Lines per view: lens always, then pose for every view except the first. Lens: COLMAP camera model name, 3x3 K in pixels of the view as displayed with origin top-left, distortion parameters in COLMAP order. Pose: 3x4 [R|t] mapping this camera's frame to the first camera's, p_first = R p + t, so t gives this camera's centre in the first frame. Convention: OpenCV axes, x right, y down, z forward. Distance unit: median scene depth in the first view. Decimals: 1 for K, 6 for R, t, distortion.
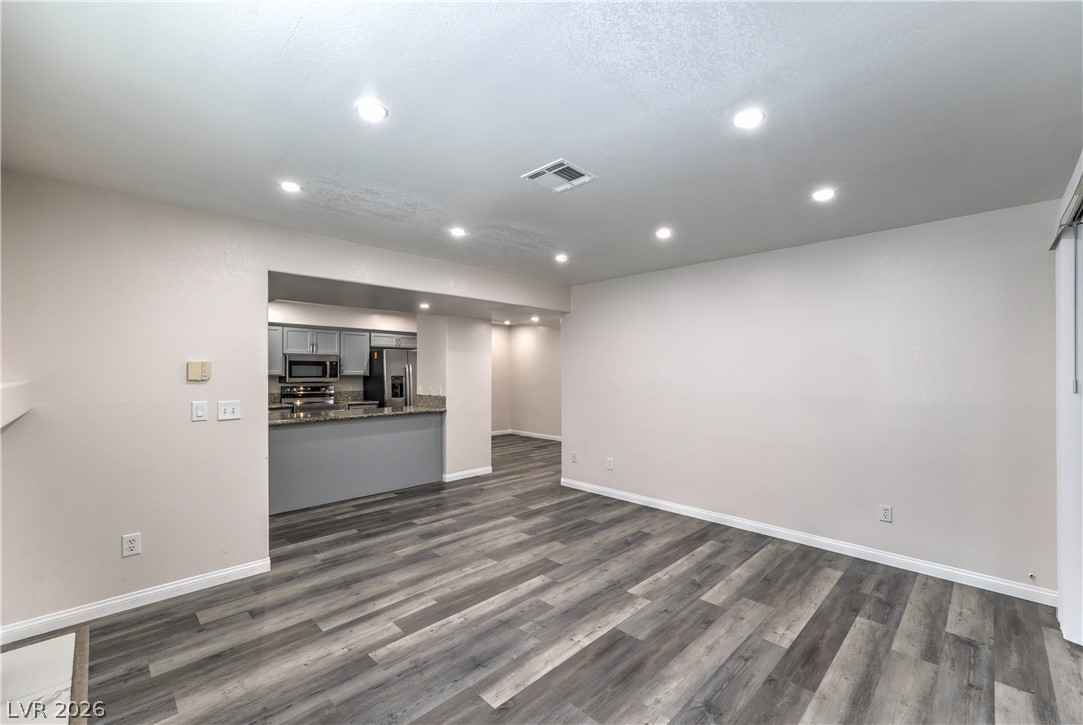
lens RADIAL K [[448.3, 0, 540.9], [0, 448.3, 371.4], [0, 0, 1]] dist [0.002661, 0.000349]
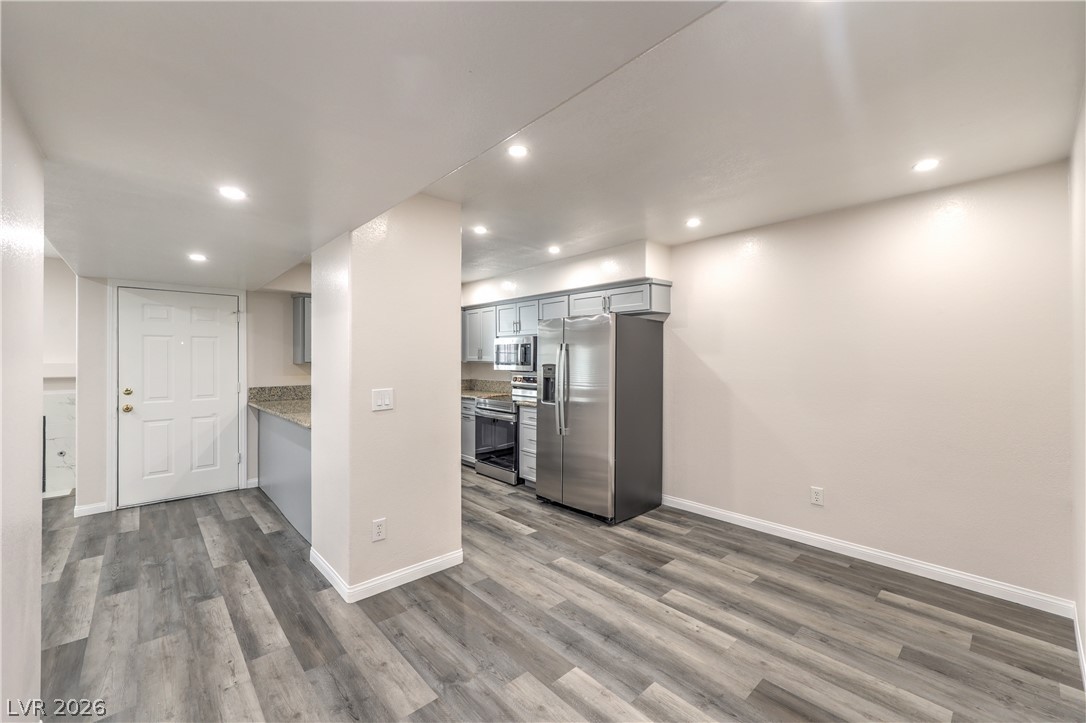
lens RADIAL K [[438.4, 0, 542.4], [0, 438.4, 356.6], [0, 0, 1]] dist [-0.000365, -0.000076]
pose [[-0.042334, -0.004137, -0.999095, 0.475531], [0.000895, 0.999991, -0.004179, 0.004434], [0.999103, -0.001071, -0.042330, 2.005811]]
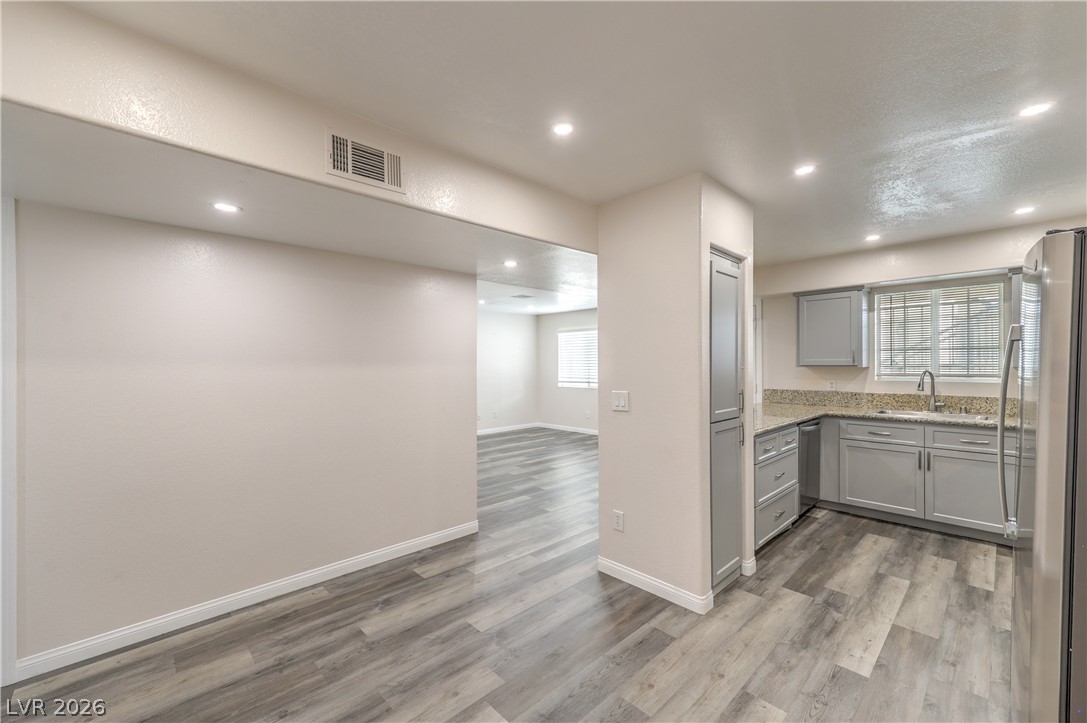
lens RADIAL K [[439.7, 0, 553.1], [0, 439.7, 365.6], [0, 0, 1]] dist [0.010562, 0.000641]
pose [[-0.999966, 0.006457, 0.005088, -0.108386], [0.006480, 0.999969, 0.004578, 0.004679], [-0.005058, 0.004611, -0.999977, 2.480950]]
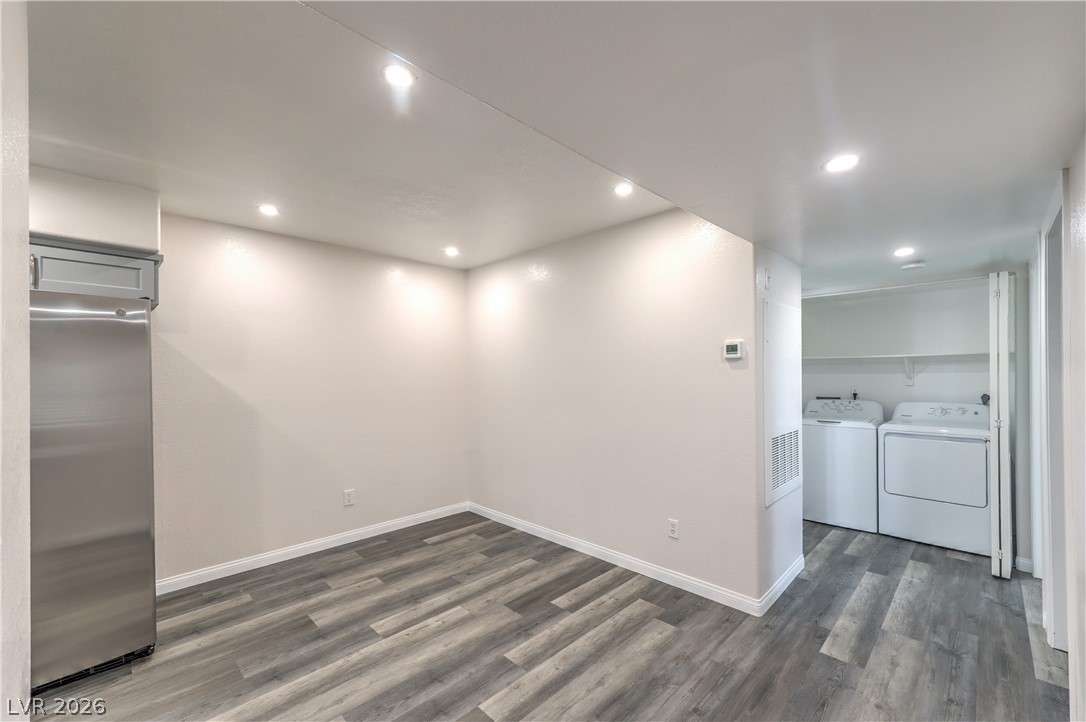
lens RADIAL K [[444.9, 0, 540.4], [0, 444.9, 365.8], [0, 0, 1]] dist [0.002957, -0.000038]
pose [[0.999944, -0.007544, 0.007400, 0.011119], [0.007663, 0.999840, -0.016167, 0.003012], [-0.007277, 0.016223, 0.999842, 1.515051]]
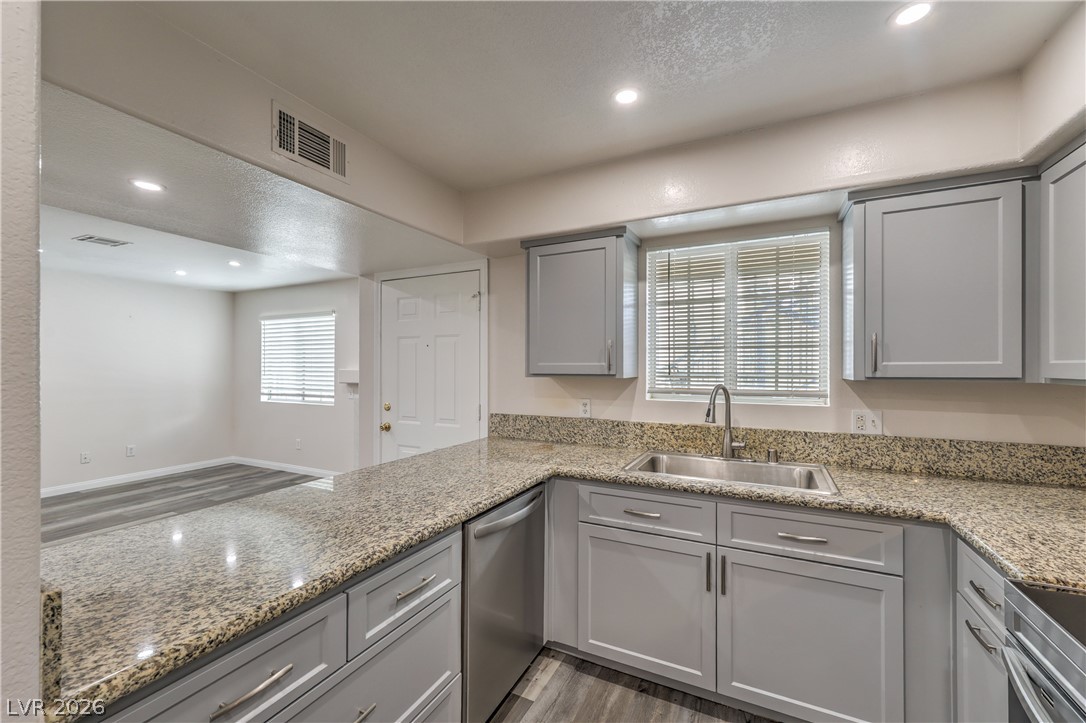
lens RADIAL K [[444.9, 0, 540.4], [0, 444.9, 366.3], [0, 0, 1]] dist [0.002957, -0.000038]
pose [[-0.948473, 0.001654, -0.316854, -0.588427], [0.001120, 0.999998, 0.001870, 0.001503], [0.316856, 0.001419, -0.948473, 1.896261]]
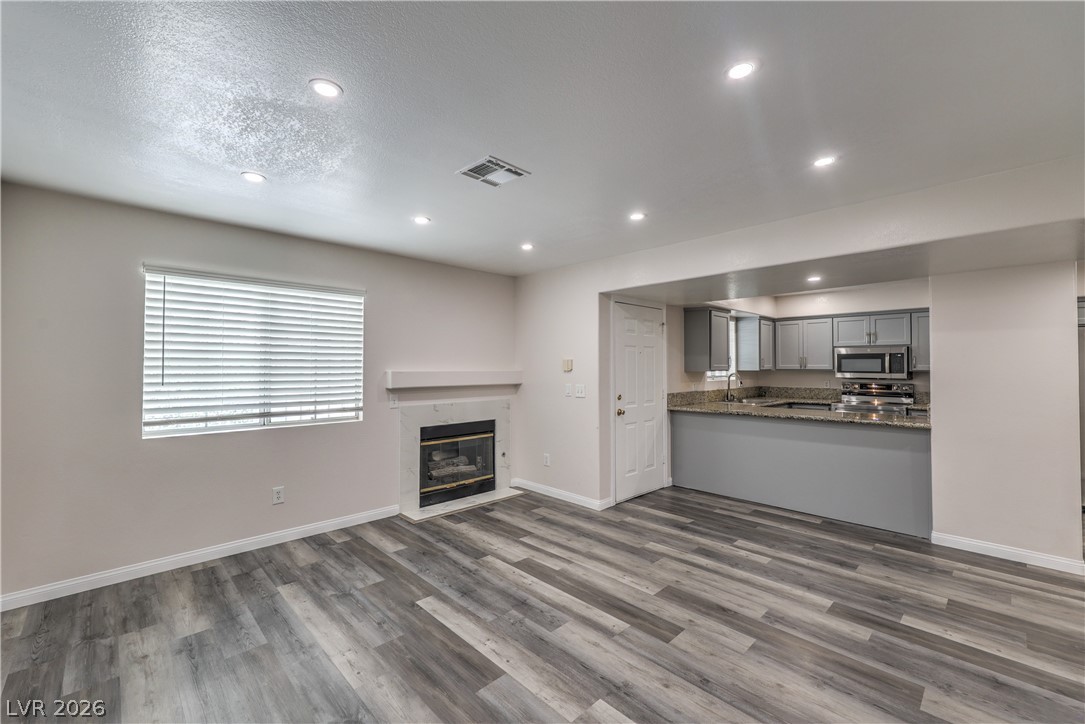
lens RADIAL K [[445.2, 0, 528.6], [0, 445.2, 360.8], [0, 0, 1]] dist [0.002950, 0.000469]
pose [[-0.029102, -0.012443, -0.999499, 0.658374], [-0.000263, 0.999923, -0.012441, 0.002264], [0.999576, -0.000099, -0.029103, 0.705353]]
